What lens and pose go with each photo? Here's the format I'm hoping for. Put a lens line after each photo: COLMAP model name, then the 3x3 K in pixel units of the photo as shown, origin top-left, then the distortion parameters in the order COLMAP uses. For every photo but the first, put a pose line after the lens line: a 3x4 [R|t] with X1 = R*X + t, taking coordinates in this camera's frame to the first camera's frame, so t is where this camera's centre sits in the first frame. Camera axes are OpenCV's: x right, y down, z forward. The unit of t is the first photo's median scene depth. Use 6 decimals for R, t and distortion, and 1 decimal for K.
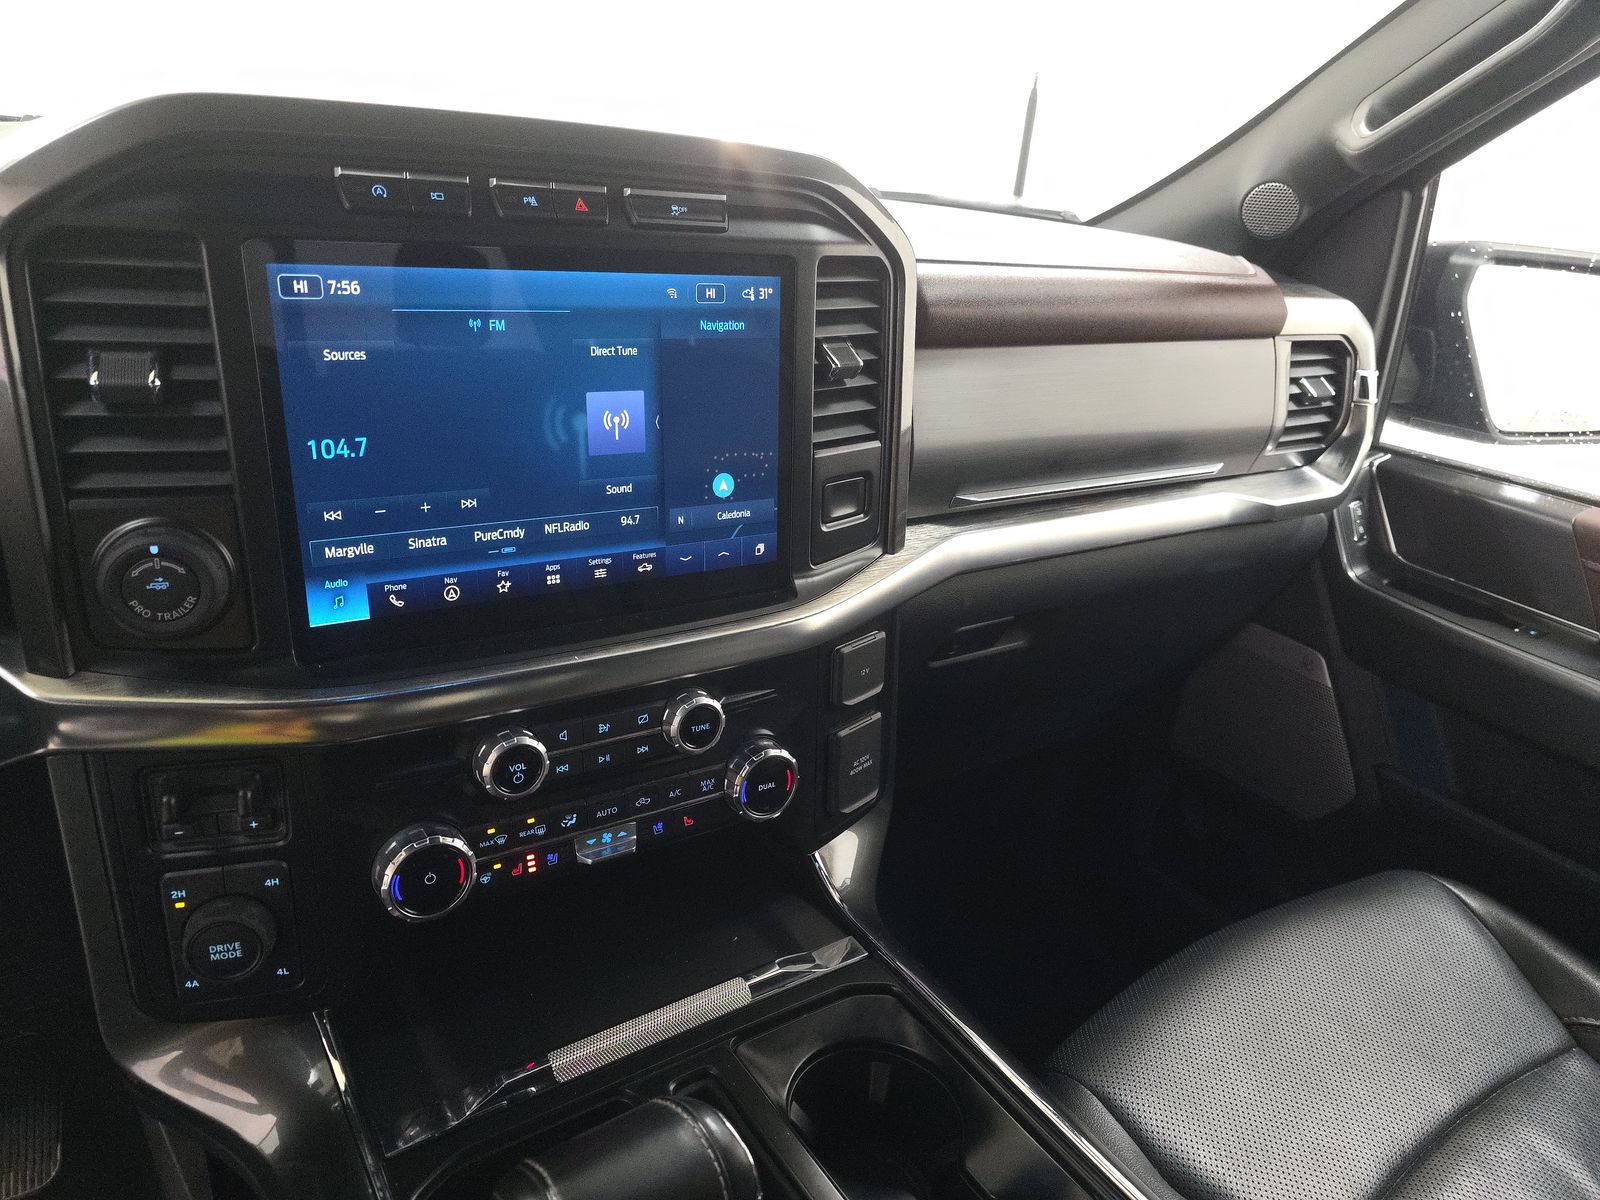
lens RADIAL K [[1086.9, 0, 800.0], [0, 1086.9, 600.0], [0, 0, 1]] dist [0.001501, -0.000711]
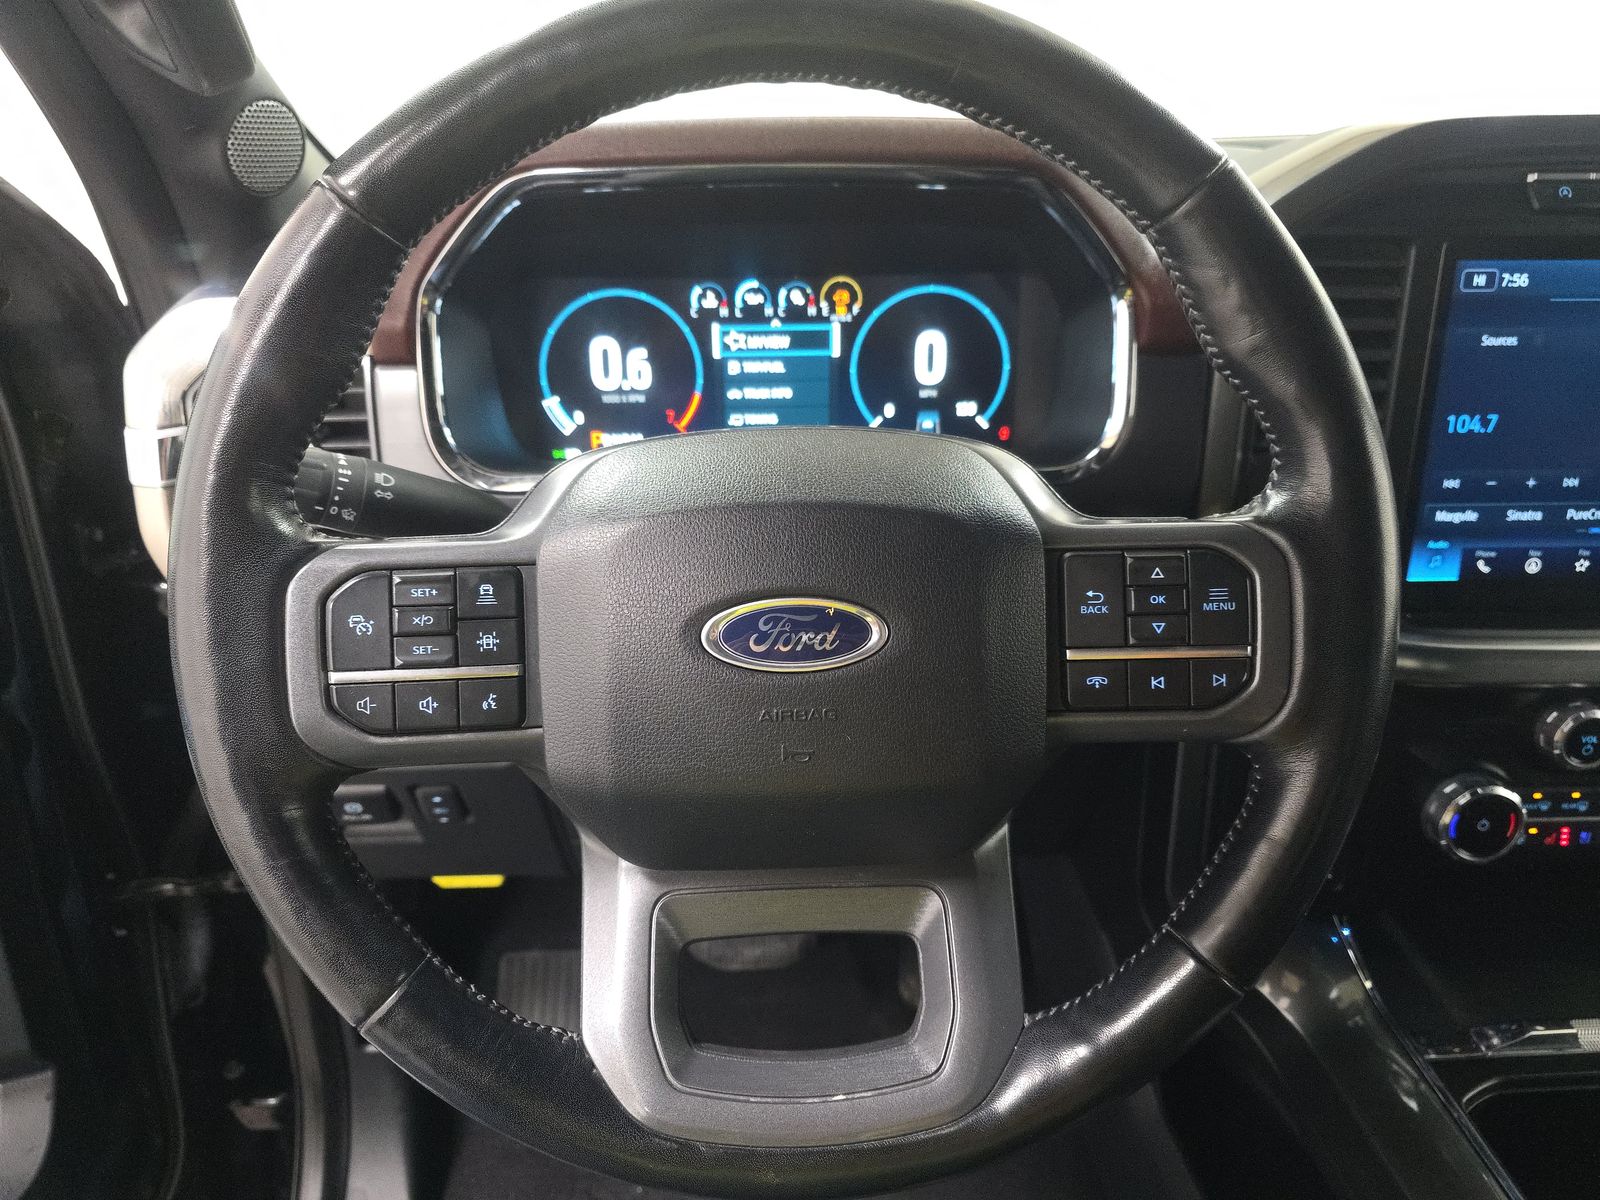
lens RADIAL K [[1065.7, 0, 800.0], [0, 1065.7, 560.9], [0, 0, 1]] dist [-0.003924, -0.001905]
pose [[0.850788, 0.115889, -0.512571, -0.407007], [-0.126883, 0.991824, 0.013638, 0.067450], [0.509961, 0.053433, 0.858536, -0.260711]]
